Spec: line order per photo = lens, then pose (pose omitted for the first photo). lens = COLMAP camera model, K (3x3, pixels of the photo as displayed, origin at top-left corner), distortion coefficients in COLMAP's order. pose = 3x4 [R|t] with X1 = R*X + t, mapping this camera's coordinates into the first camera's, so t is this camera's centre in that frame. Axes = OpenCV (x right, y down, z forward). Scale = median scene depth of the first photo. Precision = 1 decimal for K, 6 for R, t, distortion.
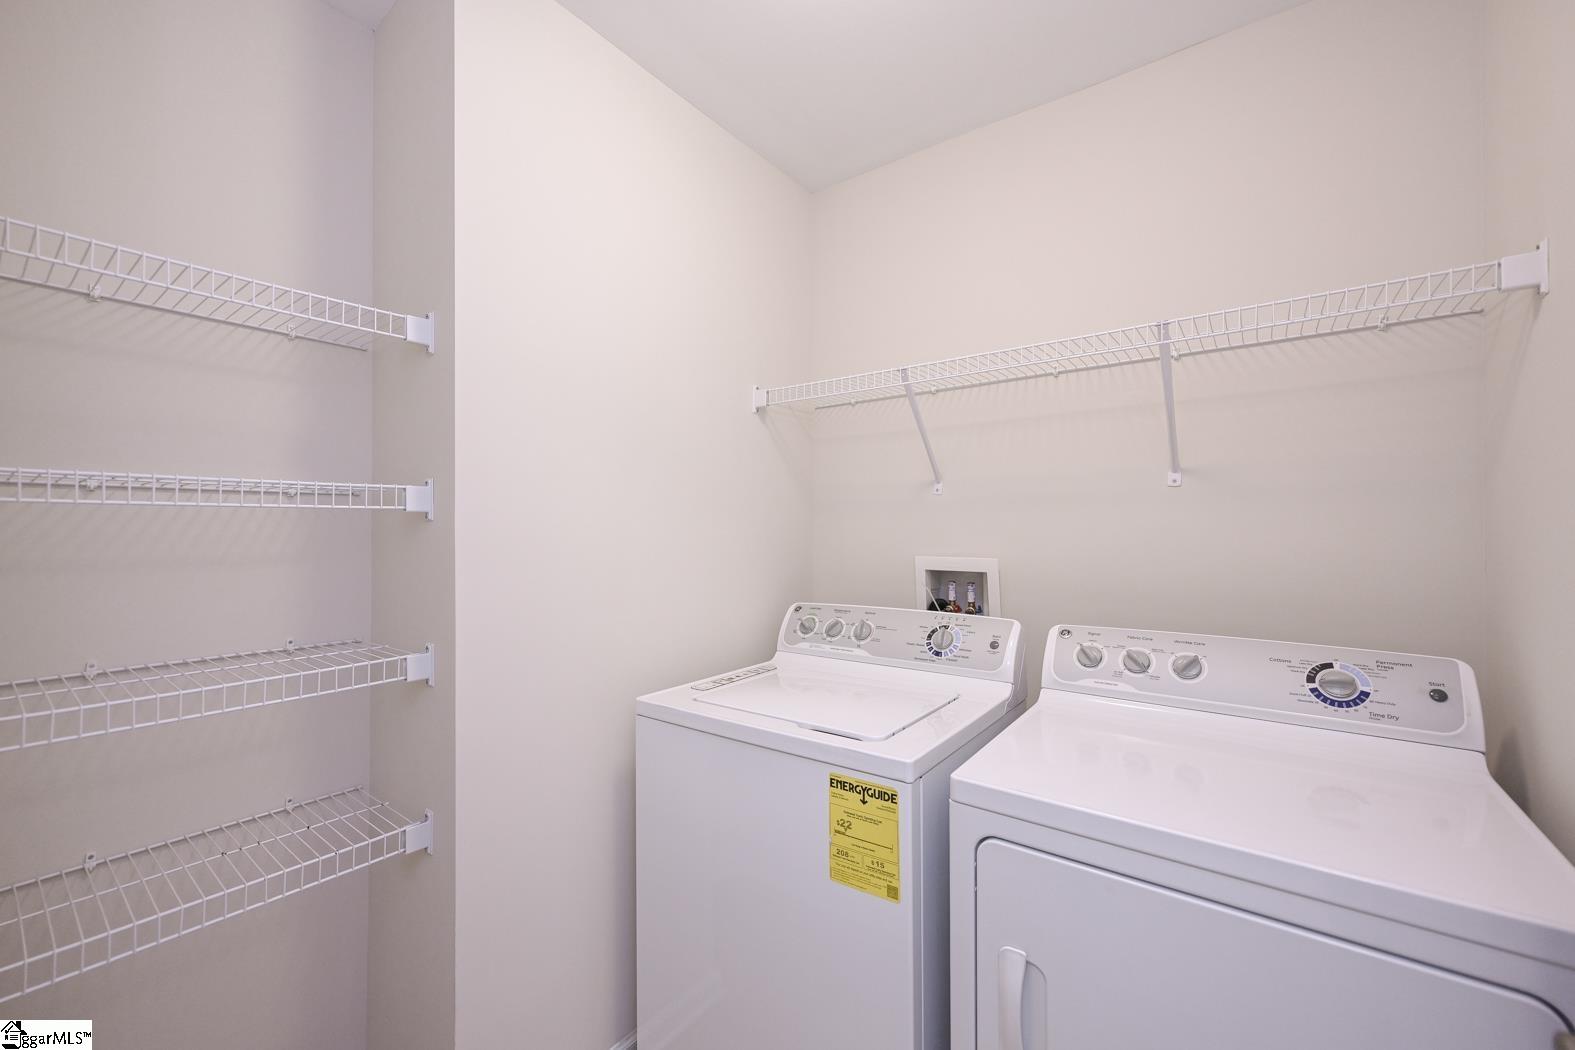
lens RADIAL K [[621.1, 0, 785.9], [0, 621.1, 520.2], [0, 0, 1]] dist [-0.002591, -0.000070]
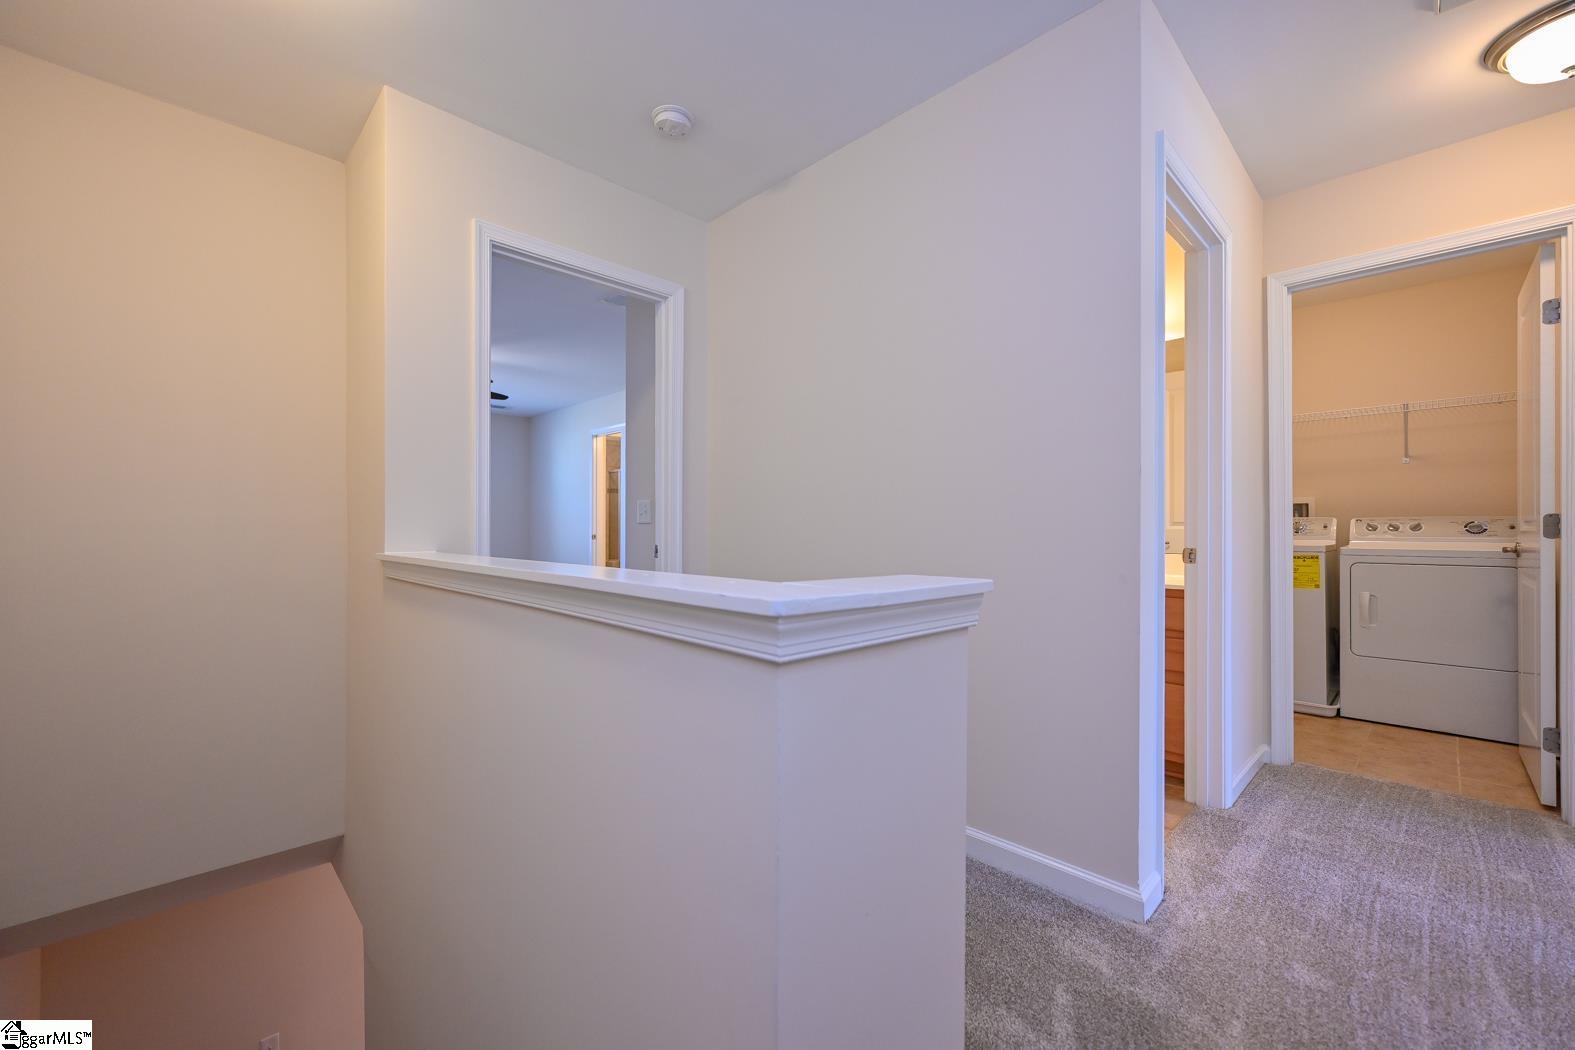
lens RADIAL K [[621.1, 0, 785.9], [0, 621.1, 520.2], [0, 0, 1]] dist [-0.002591, -0.000070]
pose [[0.985738, -0.005467, -0.168197, -1.642376], [0.006411, 0.999967, 0.005070, 0.168819], [0.168164, -0.006076, 0.985740, -2.177938]]
